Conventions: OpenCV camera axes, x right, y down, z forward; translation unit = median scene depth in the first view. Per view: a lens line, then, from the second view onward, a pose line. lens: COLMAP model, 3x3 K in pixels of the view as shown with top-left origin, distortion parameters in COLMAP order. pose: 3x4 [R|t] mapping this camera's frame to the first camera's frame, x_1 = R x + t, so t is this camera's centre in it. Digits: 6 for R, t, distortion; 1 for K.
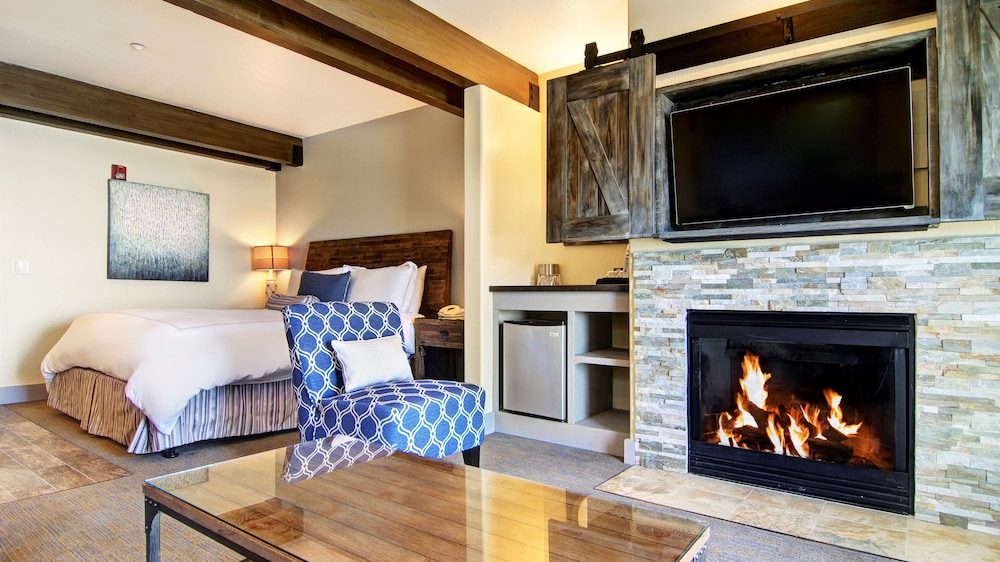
lens RADIAL K [[560.7, 0, 500.0], [0, 560.7, 281.0], [0, 0, 1]] dist [-0.009081, -0.001476]
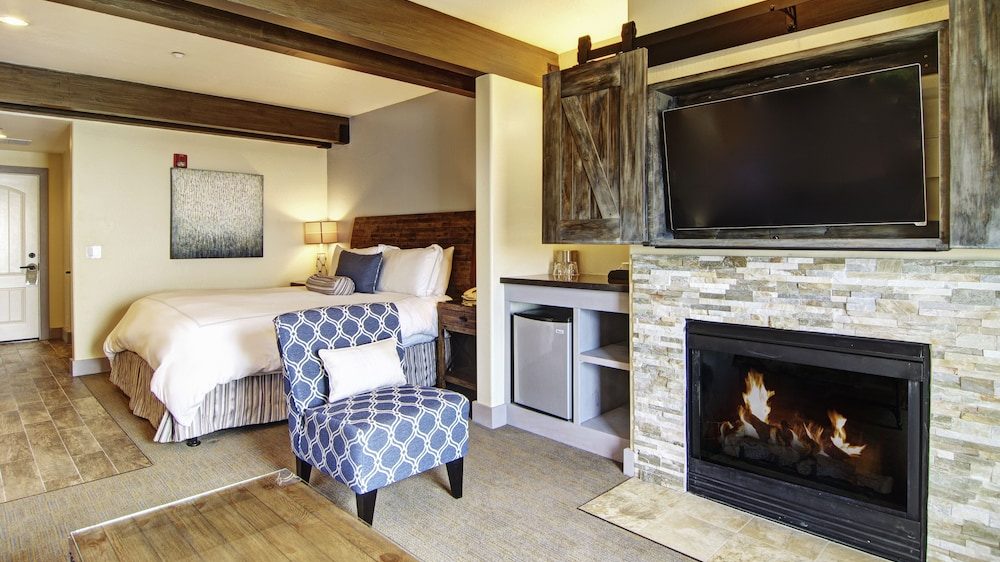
lens RADIAL K [[552.1, 0, 500.8], [0, 552.1, 233.8], [0, 0, 1]] dist [-0.016467, -0.001346]
pose [[0.989603, -0.007988, -0.143604, 0.162702], [0.010084, 0.999853, 0.013875, -0.107779], [0.143472, -0.015179, 0.989538, 0.045599]]
